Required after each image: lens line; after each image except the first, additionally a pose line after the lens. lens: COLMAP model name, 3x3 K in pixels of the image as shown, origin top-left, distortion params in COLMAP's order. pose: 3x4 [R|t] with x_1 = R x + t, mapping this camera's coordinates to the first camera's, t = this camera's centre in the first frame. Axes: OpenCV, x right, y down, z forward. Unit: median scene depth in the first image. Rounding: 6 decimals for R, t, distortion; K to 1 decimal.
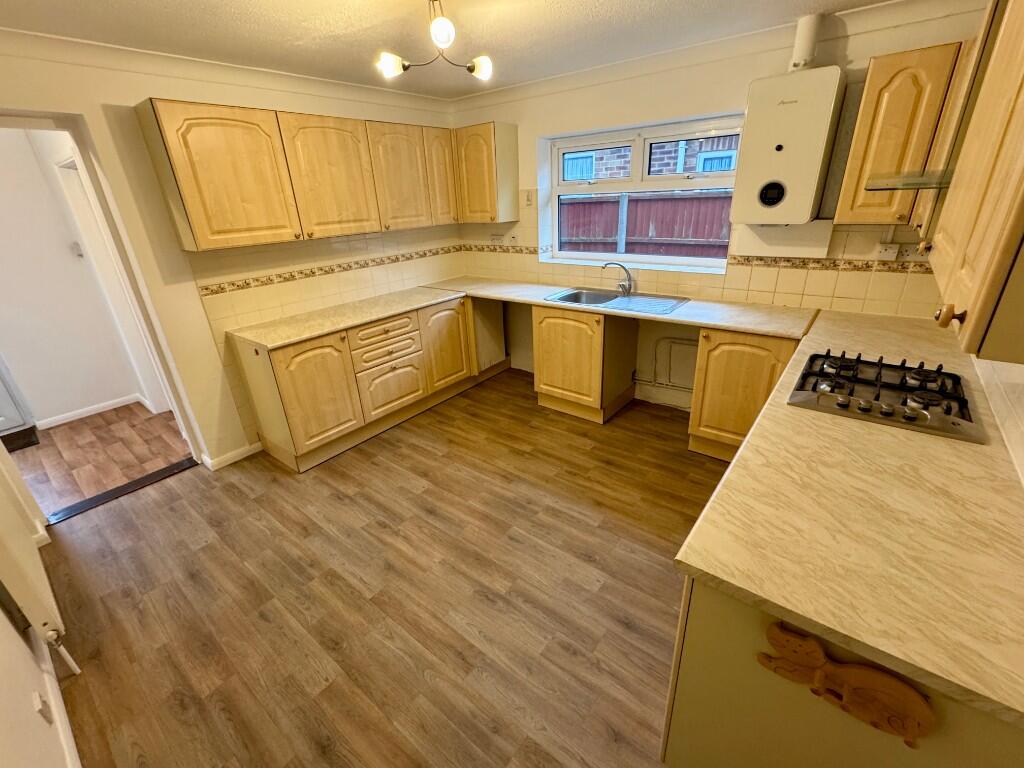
lens RADIAL K [[440.9, 0, 515.0], [0, 440.9, 382.1], [0, 0, 1]] dist [-0.001026, -0.000155]
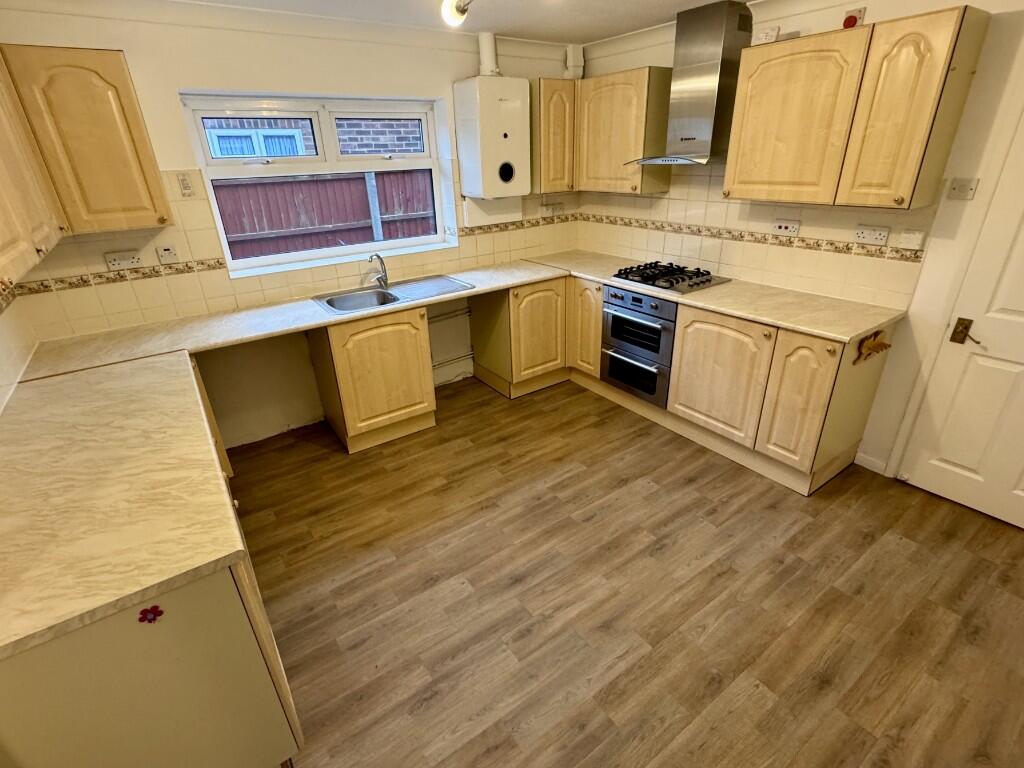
lens RADIAL K [[491.1, 0, 512.0], [0, 491.1, 384.0], [0, 0, 1]] dist [-0.003448, -0.000909]
pose [[0.287344, -0.375330, 0.881227, -0.774496], [0.393528, 0.885051, 0.248639, -0.213409], [-0.873252, 0.275342, 0.402017, 0.537213]]
